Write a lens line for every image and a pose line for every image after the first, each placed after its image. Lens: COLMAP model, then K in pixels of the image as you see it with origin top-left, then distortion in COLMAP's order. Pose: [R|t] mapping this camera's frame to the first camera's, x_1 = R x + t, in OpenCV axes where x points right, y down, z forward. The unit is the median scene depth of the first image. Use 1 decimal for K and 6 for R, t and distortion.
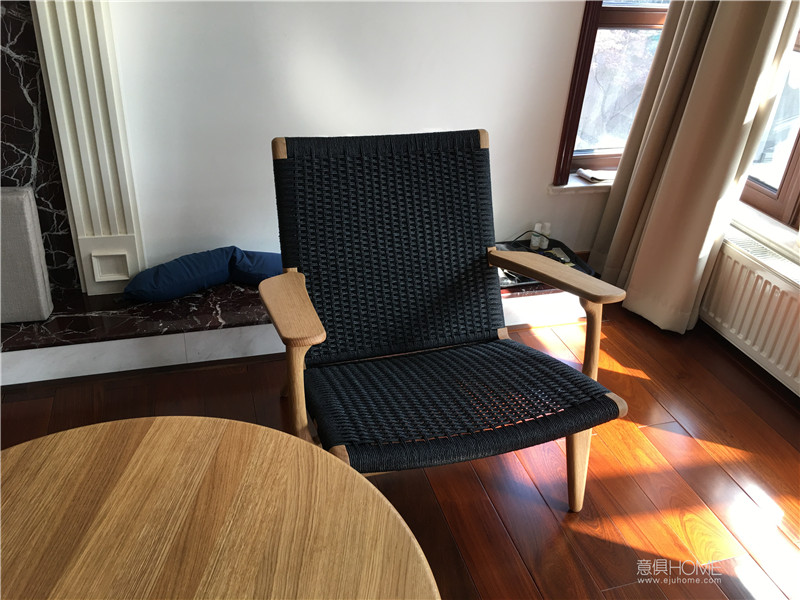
lens RADIAL K [[682.6, 0, 400.0], [0, 682.6, 300.0], [0, 0, 1]] dist [0.062197, -0.092642]
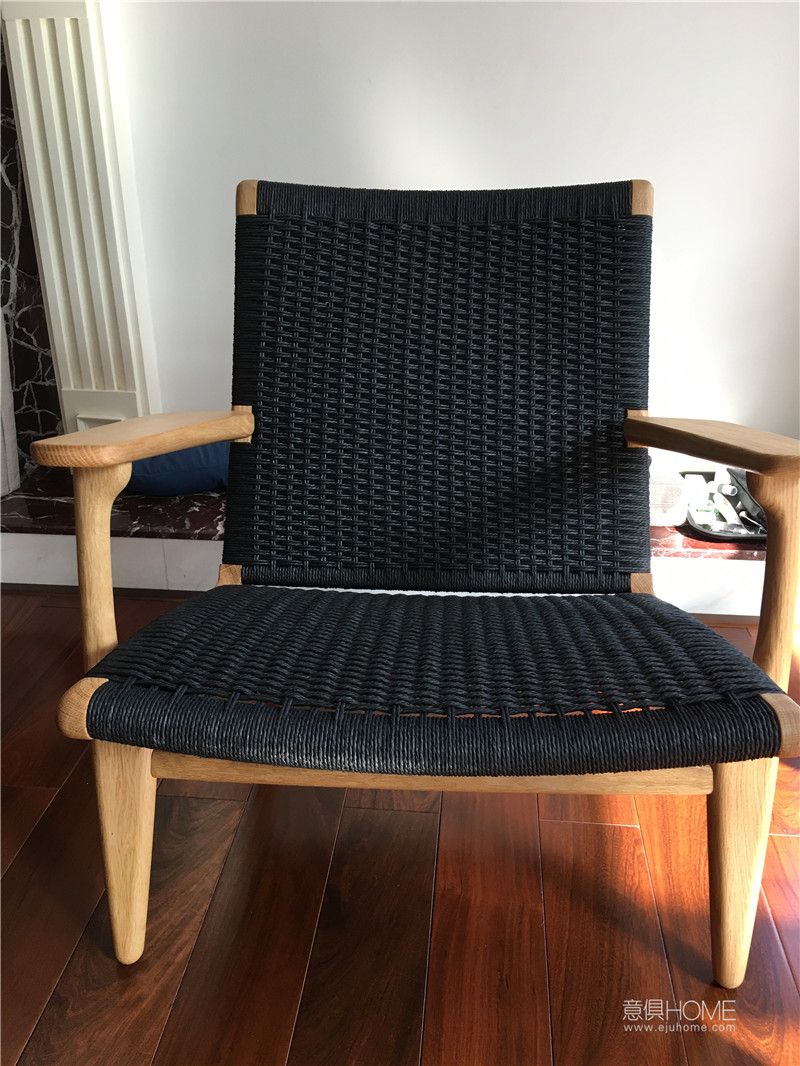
lens RADIAL K [[909.5, 0, 395.3], [0, 909.5, 540.3], [0, 0, 1]] dist [0.062197, -0.092642]
pose [[0.924336, 0.103794, -0.367192, 0.231052], [-0.139835, 0.987489, -0.072874, 0.093658], [0.355034, 0.118707, 0.927286, 0.329271]]
